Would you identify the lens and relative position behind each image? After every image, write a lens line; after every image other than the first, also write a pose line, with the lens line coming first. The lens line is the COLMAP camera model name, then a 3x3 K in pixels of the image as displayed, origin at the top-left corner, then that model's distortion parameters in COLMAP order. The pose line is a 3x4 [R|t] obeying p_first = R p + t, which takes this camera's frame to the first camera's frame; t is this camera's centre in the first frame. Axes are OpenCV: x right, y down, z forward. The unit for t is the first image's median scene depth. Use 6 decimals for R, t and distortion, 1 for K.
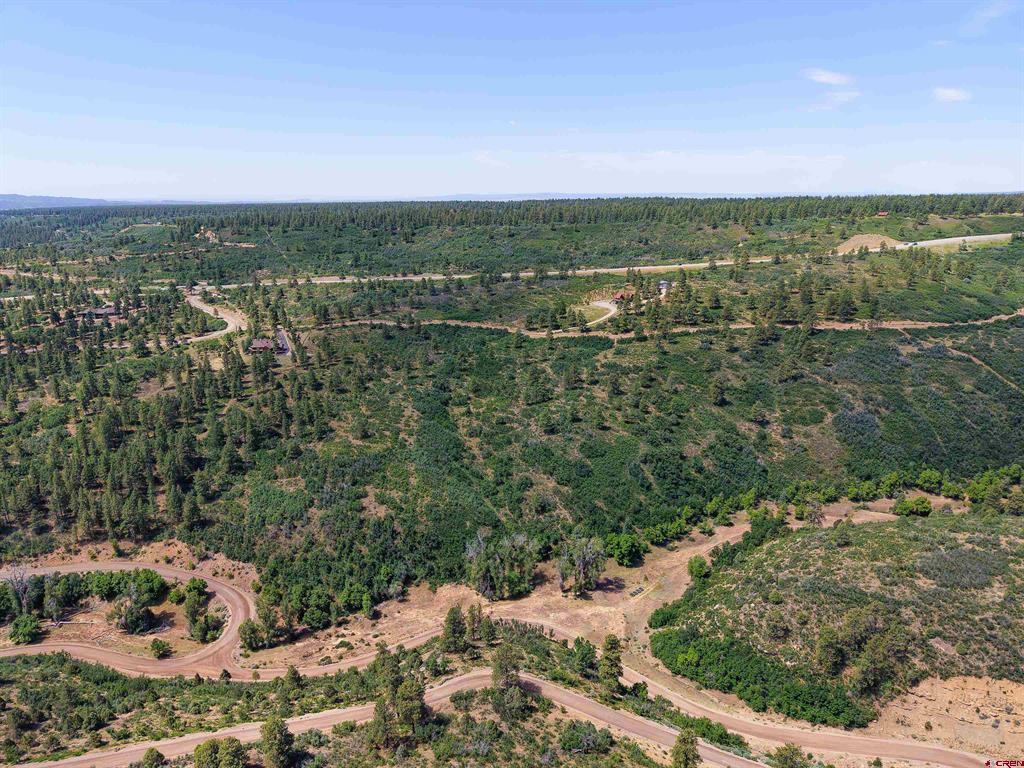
lens RADIAL K [[687.6, 0, 514.6], [0, 687.6, 385.0], [0, 0, 1]] dist [0.023963, -0.024360]
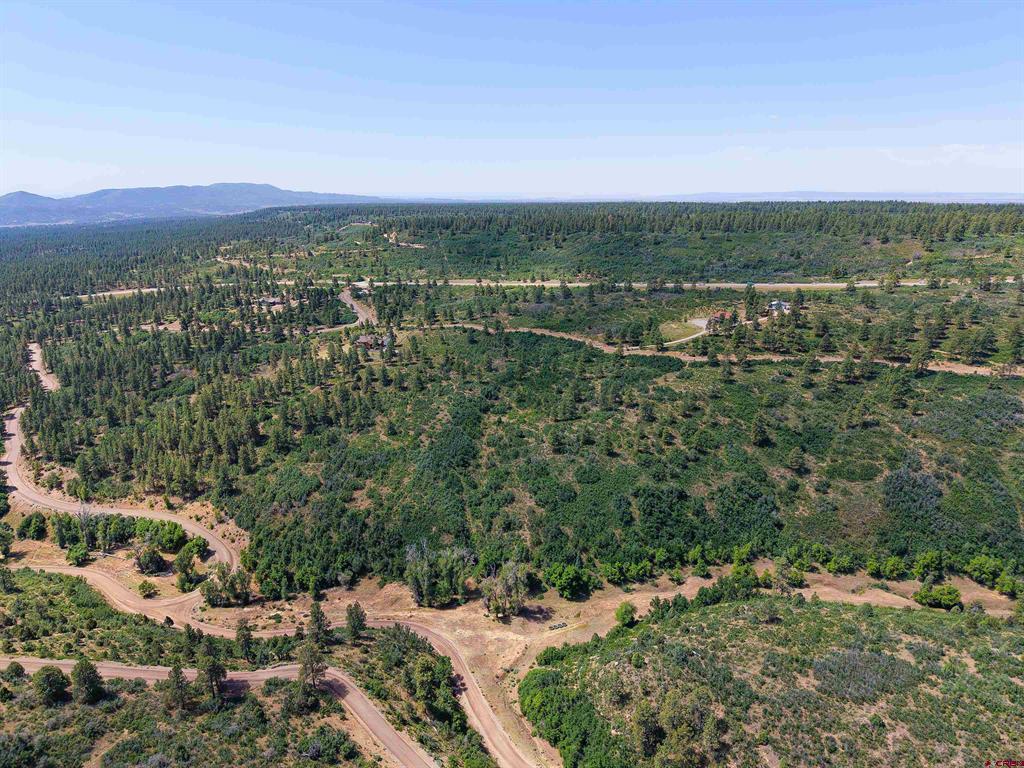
lens RADIAL K [[687.6, 0, 505.3], [0, 687.6, 384.6], [0, 0, 1]] dist [0.023963, -0.024360]
pose [[0.941336, 0.095228, -0.323757, 0.290804], [-0.094880, 0.995345, 0.016897, -0.036611], [0.323859, 0.014812, 0.945989, 0.036852]]
